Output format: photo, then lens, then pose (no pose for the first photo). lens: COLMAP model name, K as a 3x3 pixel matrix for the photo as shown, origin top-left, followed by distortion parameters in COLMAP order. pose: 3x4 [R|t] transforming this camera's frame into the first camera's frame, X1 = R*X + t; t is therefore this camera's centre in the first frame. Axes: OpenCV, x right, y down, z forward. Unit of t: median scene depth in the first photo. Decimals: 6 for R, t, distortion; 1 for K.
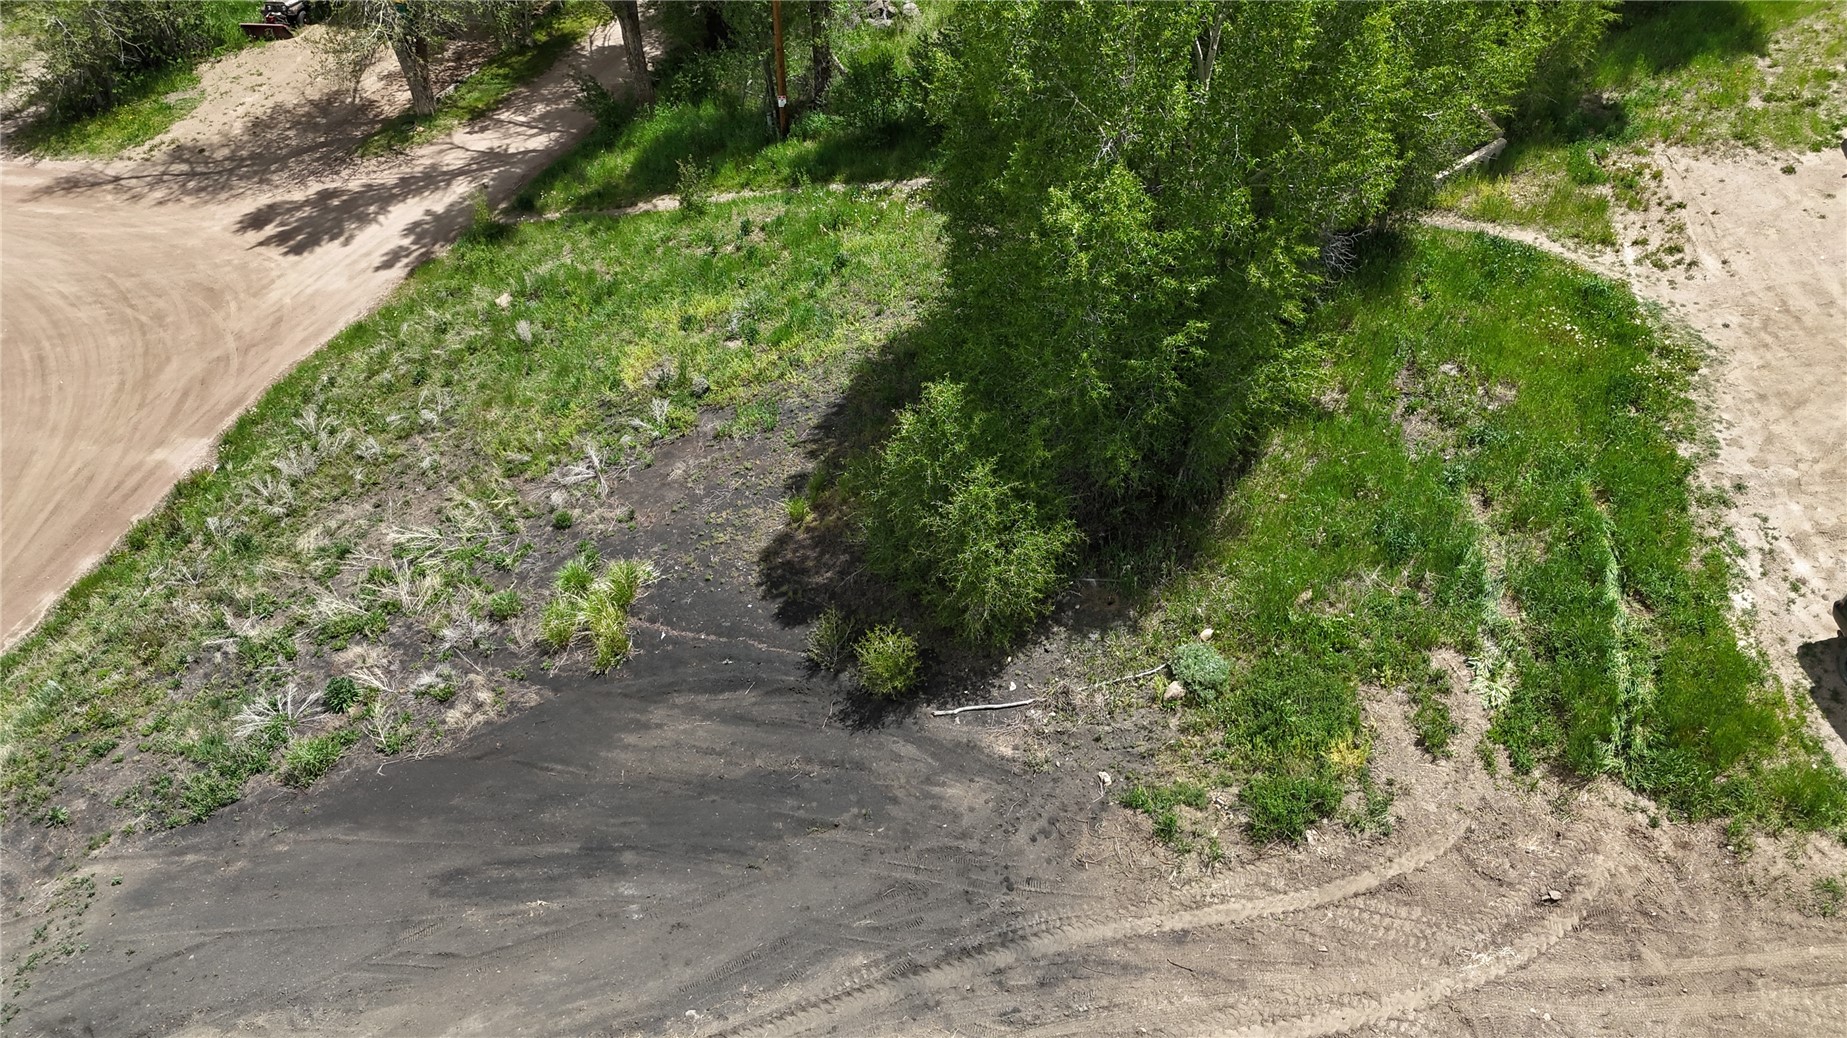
lens RADIAL K [[1353.9, 0, 923.5], [0, 1353.9, 519.0], [0, 0, 1]] dist [0.082256, -0.083147]
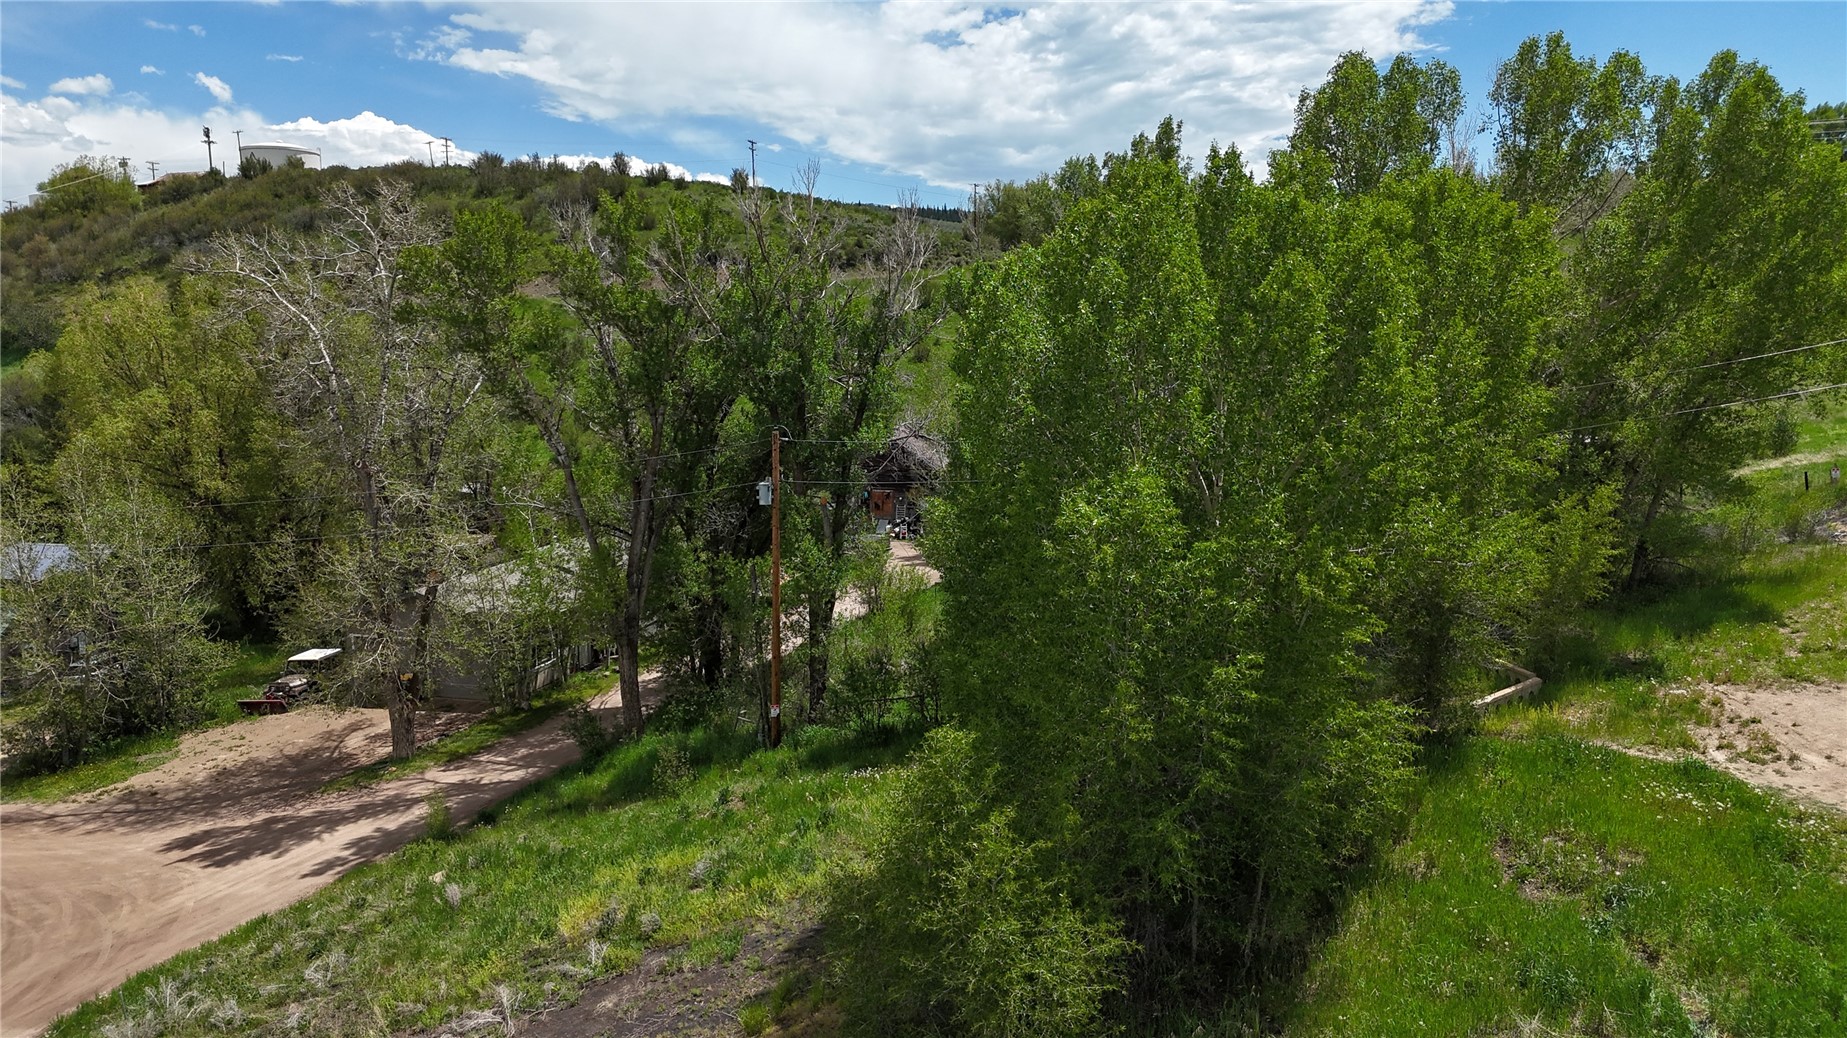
lens RADIAL K [[1353.9, 0, 923.5], [0, 1353.9, 519.0], [0, 0, 1]] dist [0.082256, -0.083147]
pose [[0.999962, 0.008467, 0.002279, -0.001306], [-0.005562, 0.813378, -0.581710, 0.143887], [-0.006779, 0.581674, 0.813393, 0.136836]]
